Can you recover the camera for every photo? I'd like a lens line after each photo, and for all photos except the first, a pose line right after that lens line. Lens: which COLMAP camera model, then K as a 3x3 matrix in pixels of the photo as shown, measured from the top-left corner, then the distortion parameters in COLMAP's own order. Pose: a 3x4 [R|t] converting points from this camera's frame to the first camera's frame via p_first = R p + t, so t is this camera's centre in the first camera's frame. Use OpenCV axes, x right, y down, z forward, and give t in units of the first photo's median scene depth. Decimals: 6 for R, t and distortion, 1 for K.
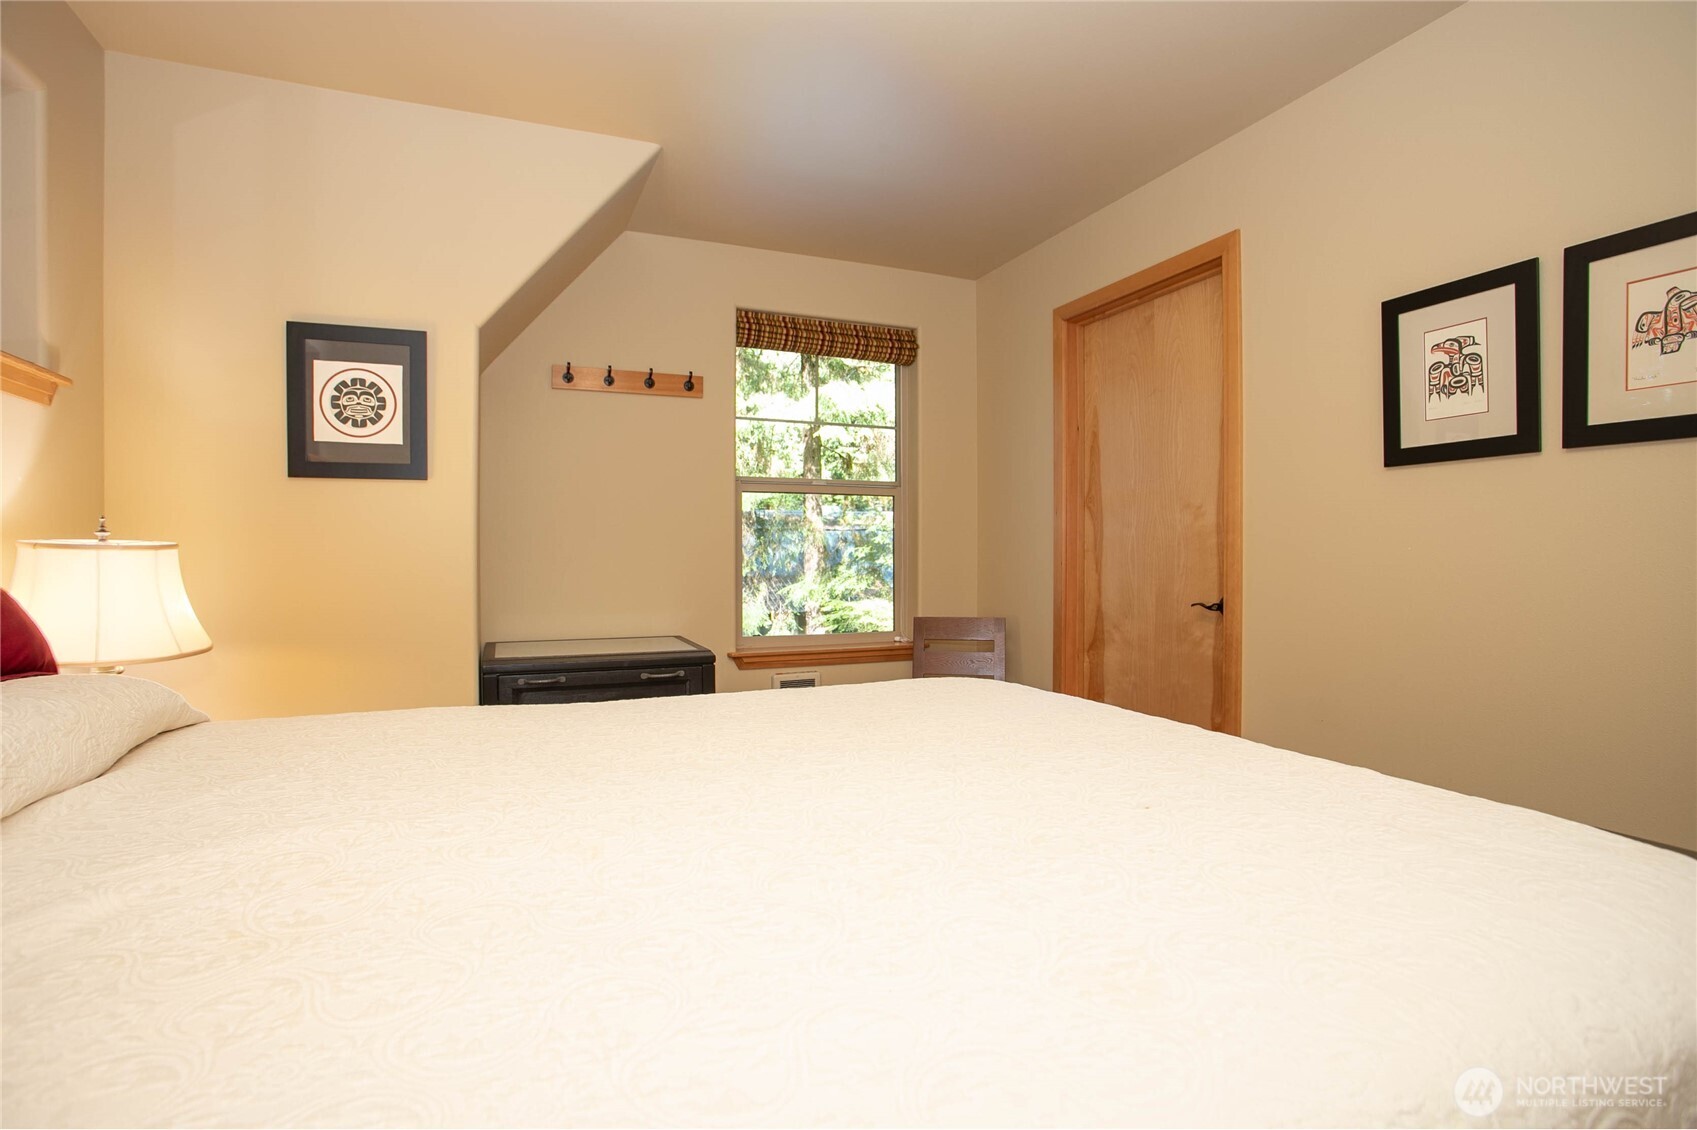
lens RADIAL K [[824.5, 0, 850.0], [0, 824.5, 568.7], [0, 0, 1]] dist [-0.065712, 0.025369]
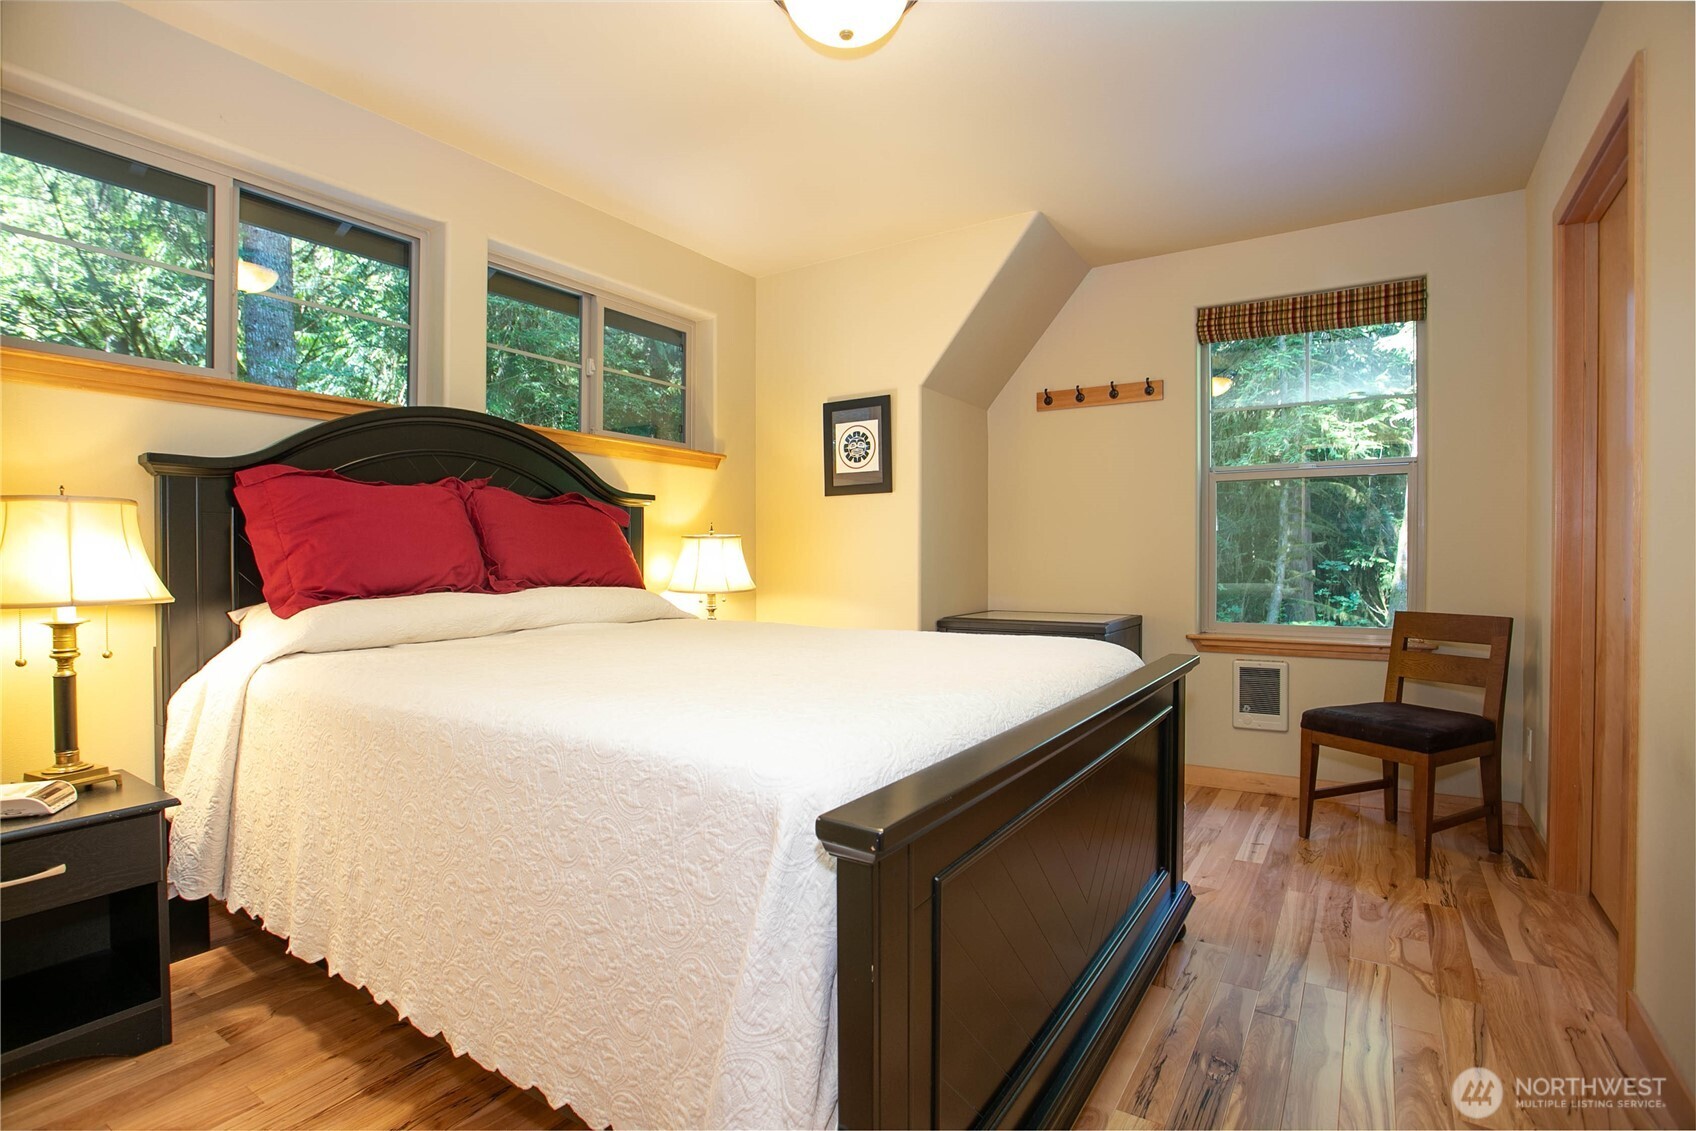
lens RADIAL K [[824.0, 0, 851.0], [0, 824.0, 566.0], [0, 0, 1]] dist [-0.065712, 0.025369]
pose [[0.571448, 0.004046, -0.820628, 0.712859], [-0.012690, 0.999912, -0.003907, 0.035994], [0.820540, 0.012646, 0.571449, 0.061673]]
